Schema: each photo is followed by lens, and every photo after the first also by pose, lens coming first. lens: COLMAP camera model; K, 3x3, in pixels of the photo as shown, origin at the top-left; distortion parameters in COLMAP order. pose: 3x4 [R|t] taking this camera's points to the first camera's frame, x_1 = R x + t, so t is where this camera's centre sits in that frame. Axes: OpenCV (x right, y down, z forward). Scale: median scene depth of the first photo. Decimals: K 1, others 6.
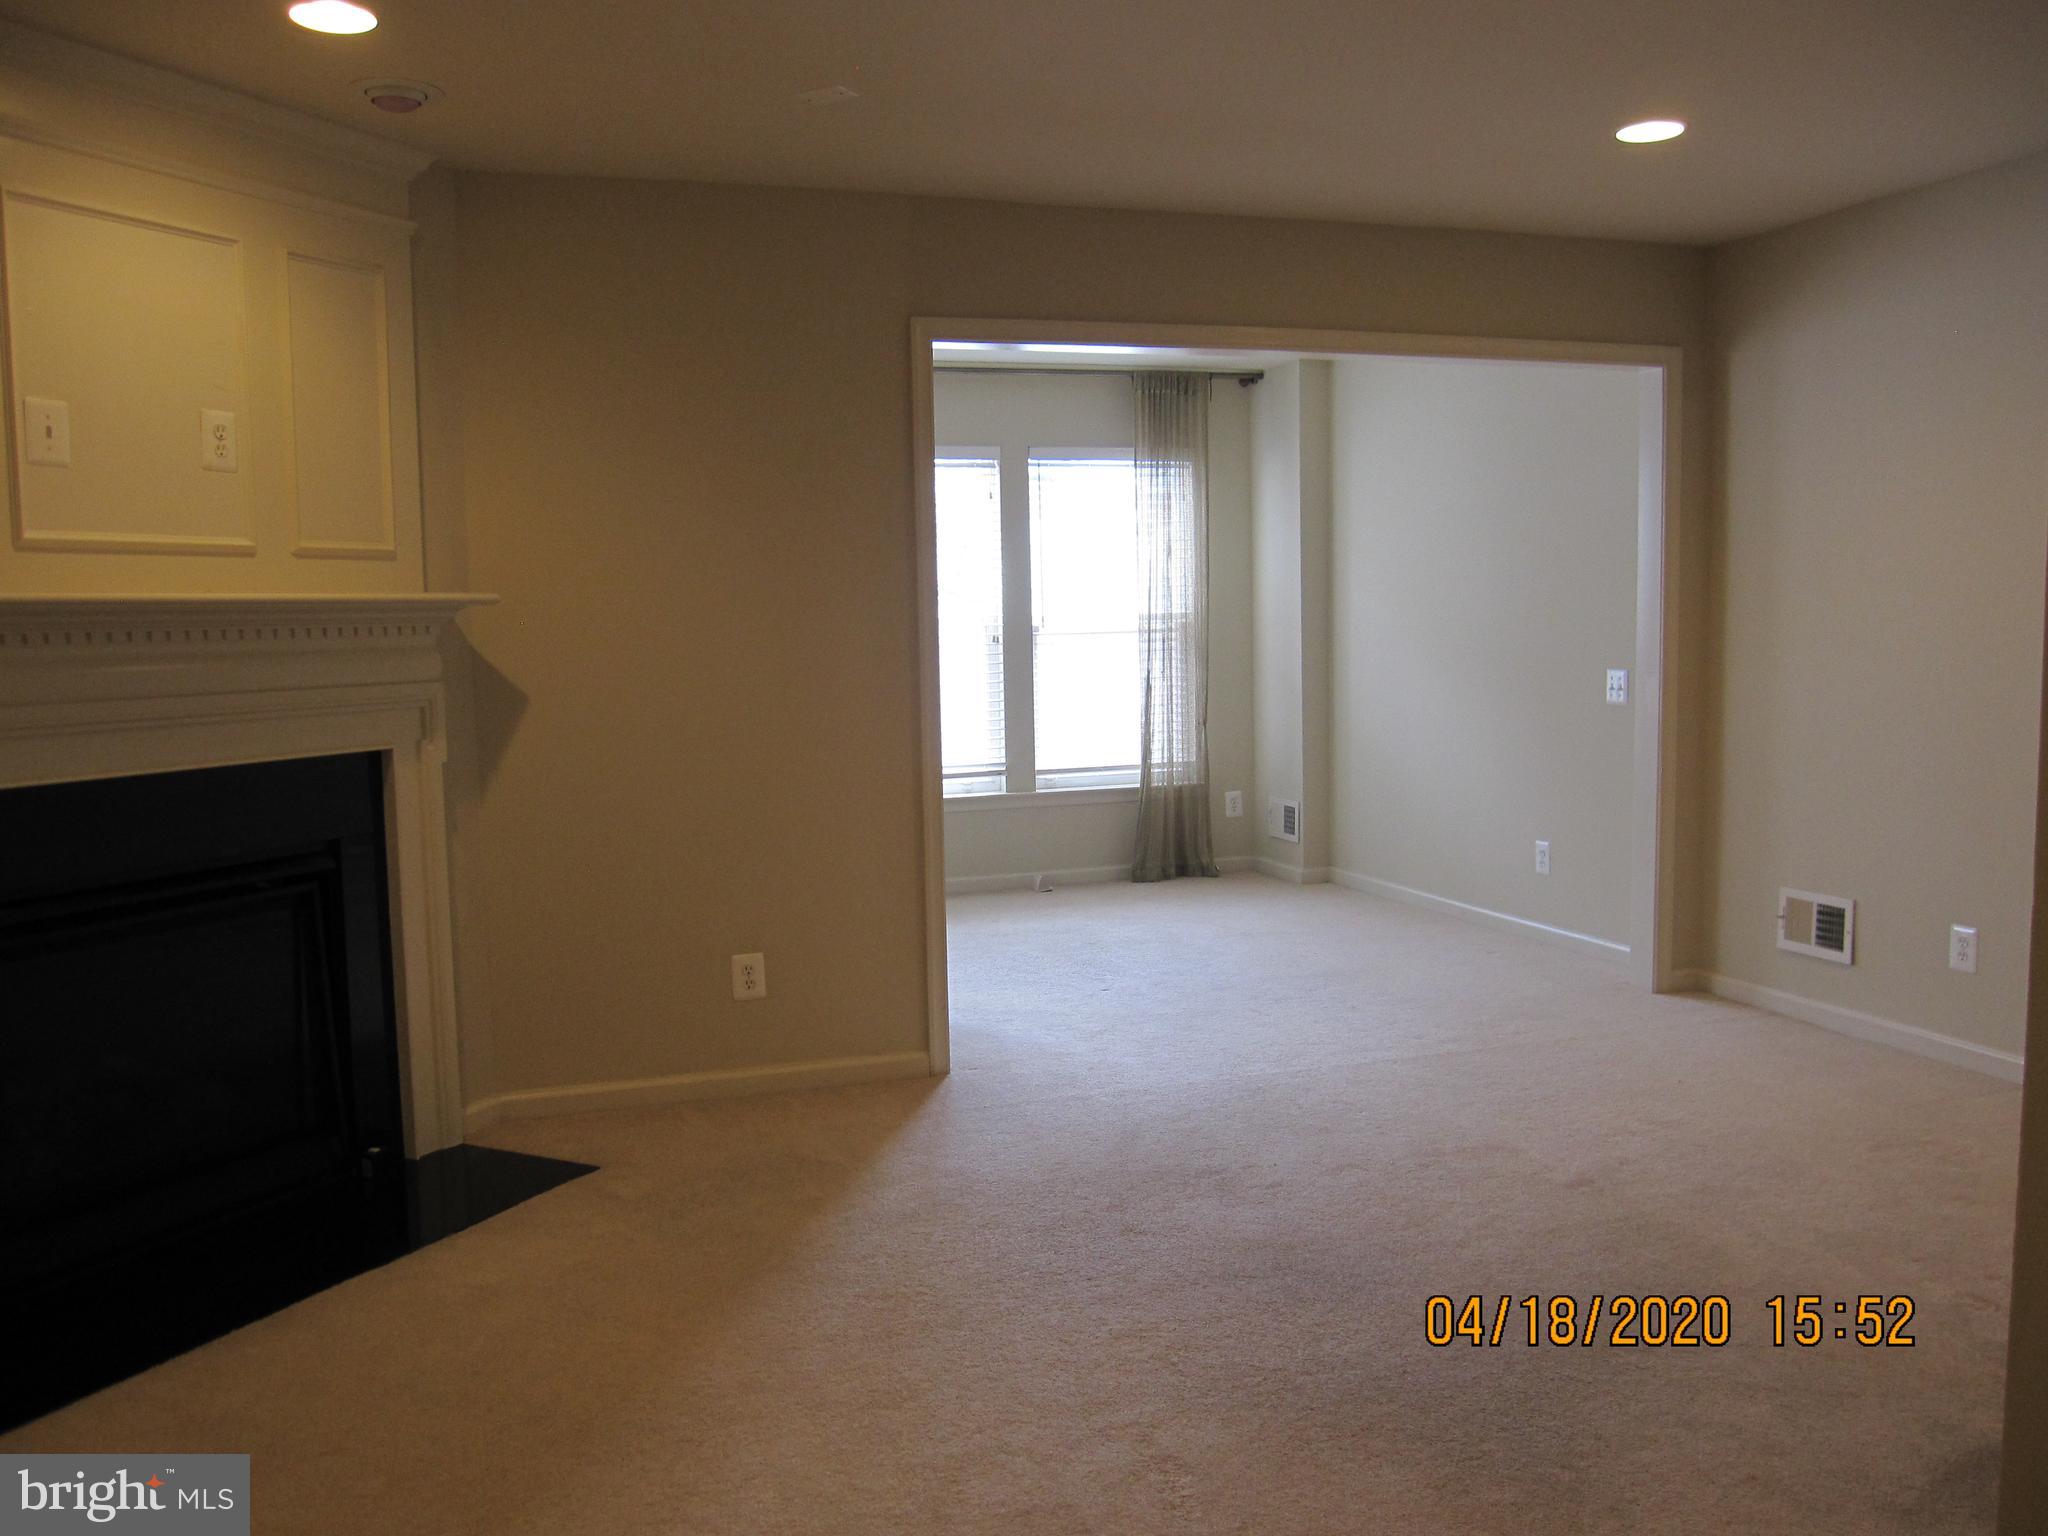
lens RADIAL K [[1675.7, 0, 1029.7], [0, 1675.7, 776.0], [0, 0, 1]] dist [-0.067109, 0.035907]
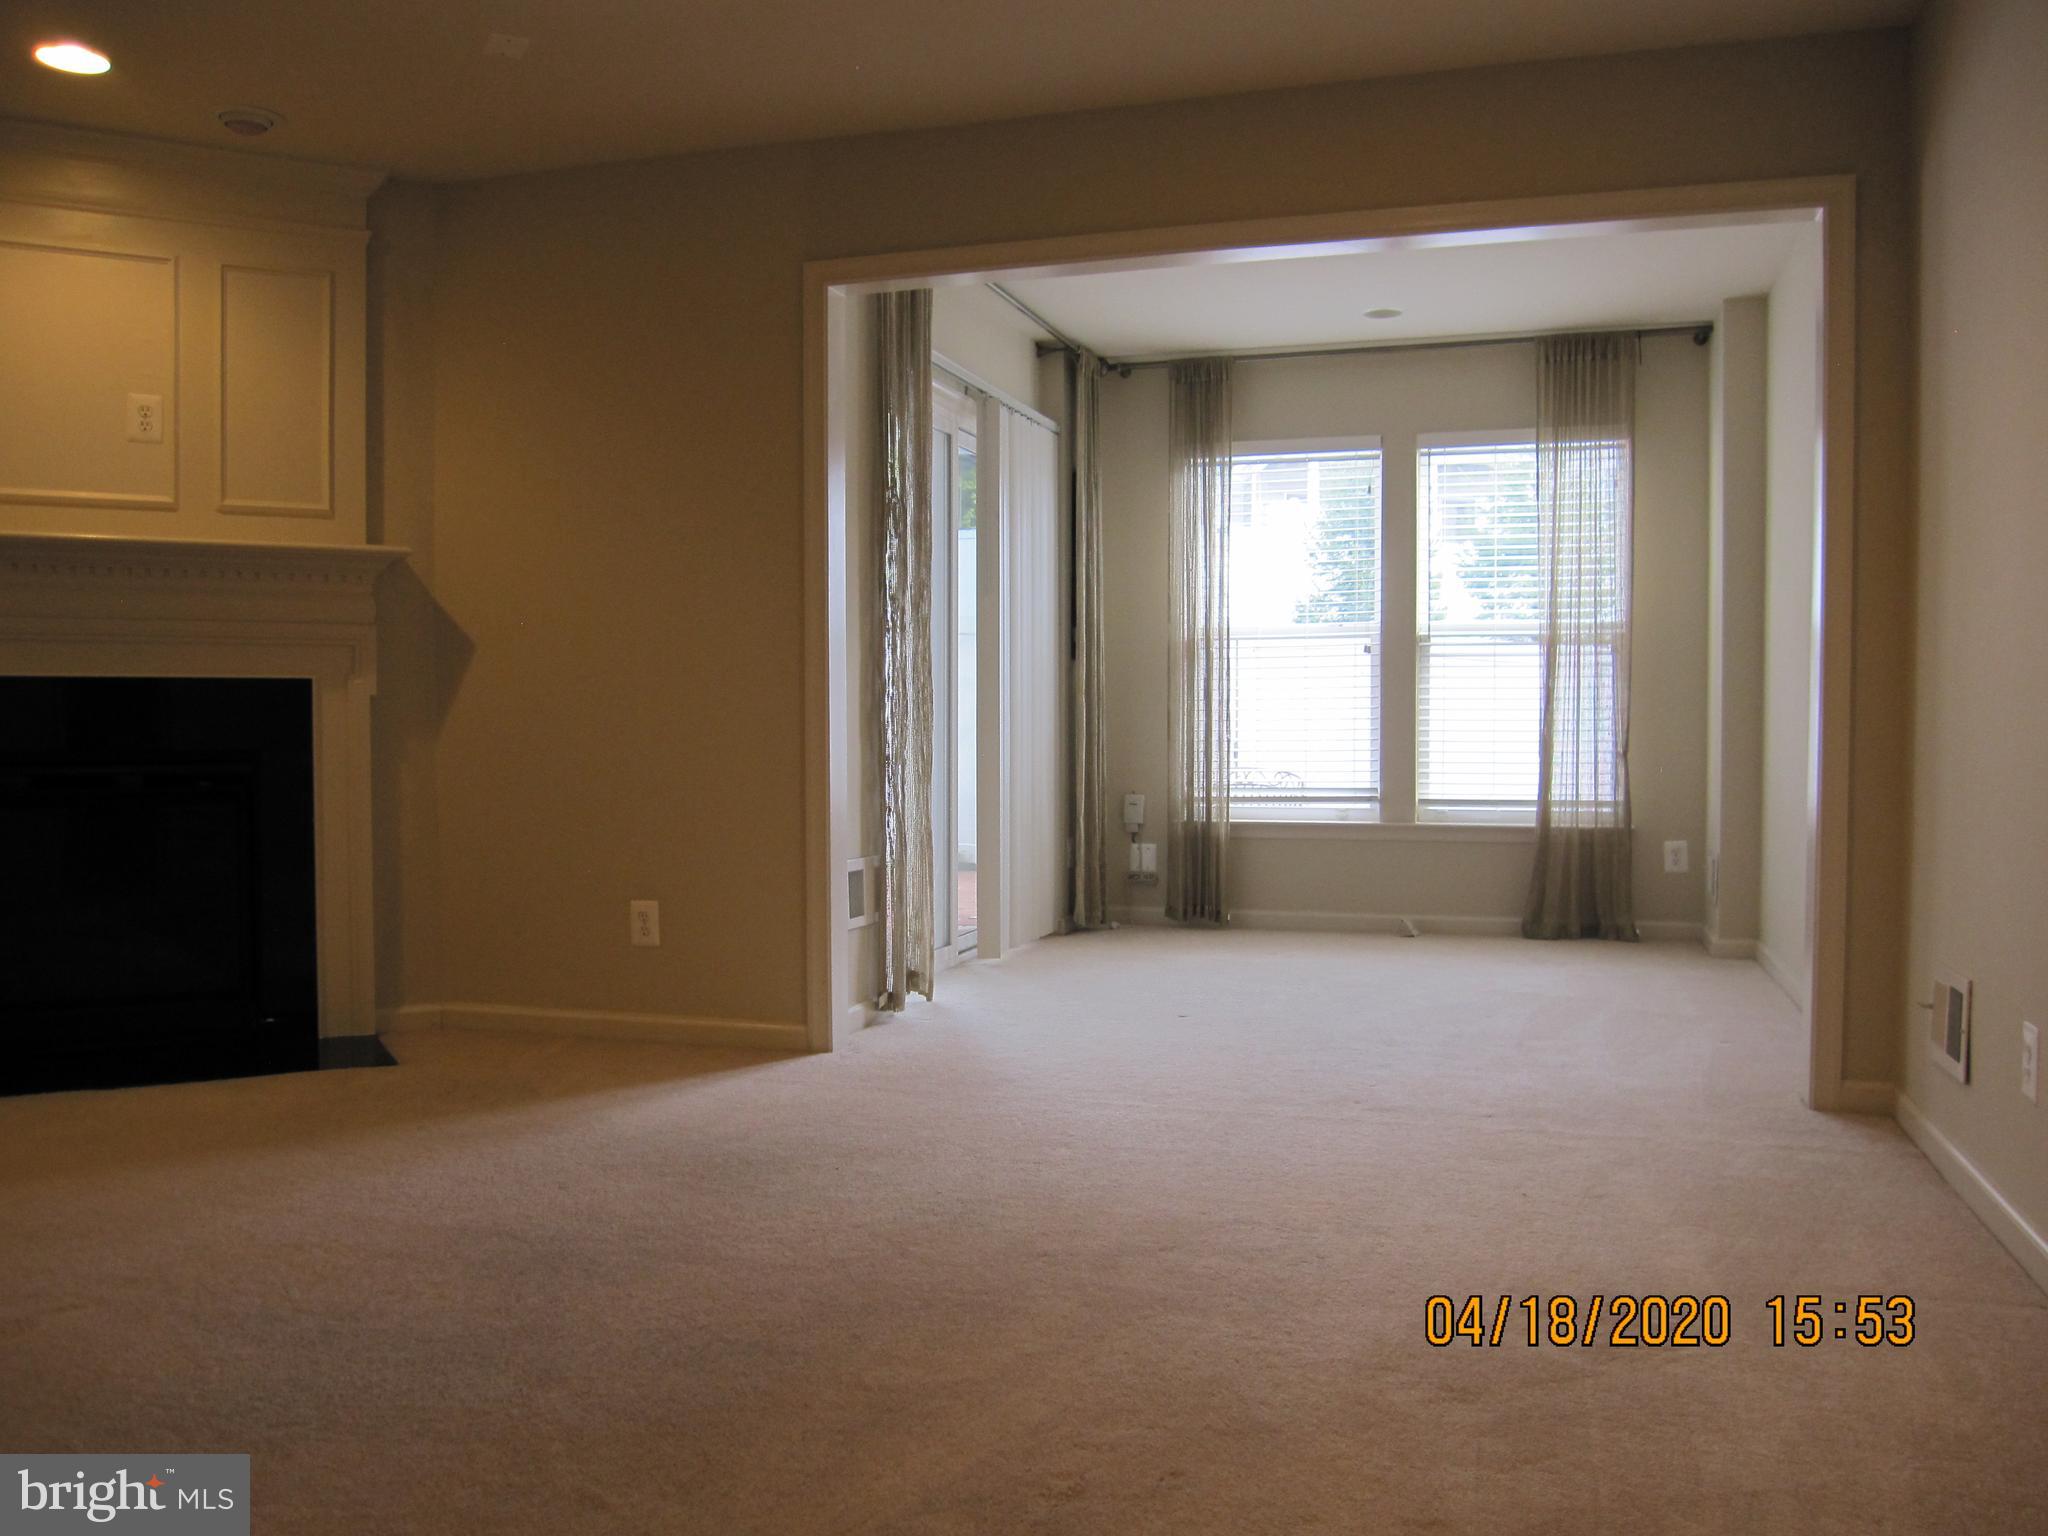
lens RADIAL K [[1675.7, 0, 1024.5], [0, 1675.7, 766.8], [0, 0, 1]] dist [-0.067109, 0.035907]
pose [[0.814853, 0.036938, -0.578490, 0.361104], [-0.070587, 0.996864, -0.035775, 0.026752], [0.575354, 0.069986, 0.814905, 0.176681]]
